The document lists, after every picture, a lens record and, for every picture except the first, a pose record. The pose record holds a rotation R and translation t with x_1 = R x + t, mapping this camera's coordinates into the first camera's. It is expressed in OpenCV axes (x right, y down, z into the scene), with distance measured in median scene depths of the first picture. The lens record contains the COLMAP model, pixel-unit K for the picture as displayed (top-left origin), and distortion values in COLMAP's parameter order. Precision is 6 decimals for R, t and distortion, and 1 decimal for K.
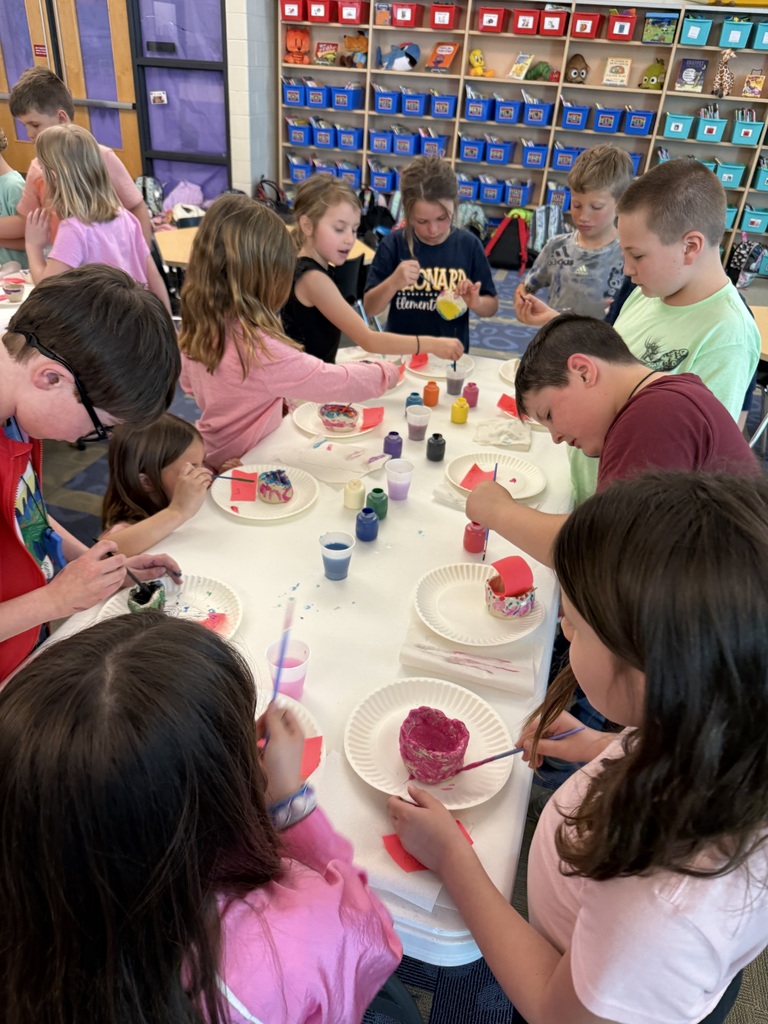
lens RADIAL K [[731.7, 0, 384.0], [0, 731.7, 512.0], [0, 0, 1]] dist [-0.002051, 0.001358]
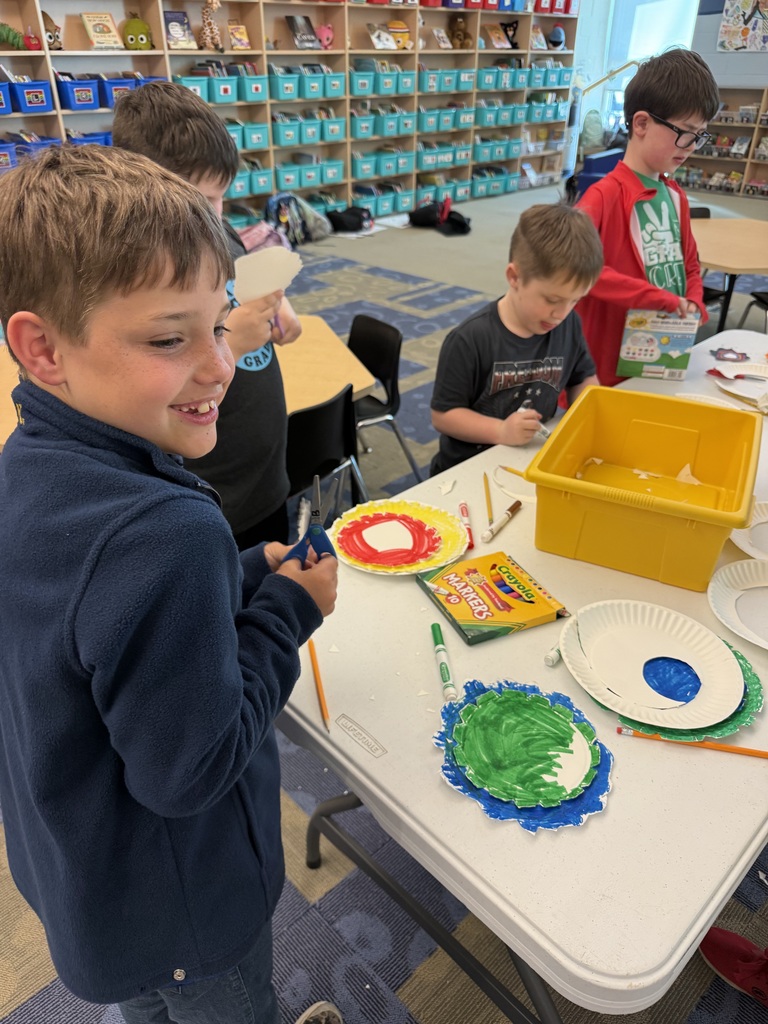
lens RADIAL K [[731.7, 0, 384.0], [0, 731.7, 512.0], [0, 0, 1]] dist [-0.002051, 0.001358]
pose [[0.500301, -0.518064, 0.693764, -0.354617], [0.478844, 0.833117, 0.276811, -0.245169], [-0.721393, 0.193716, 0.664881, 0.360080]]
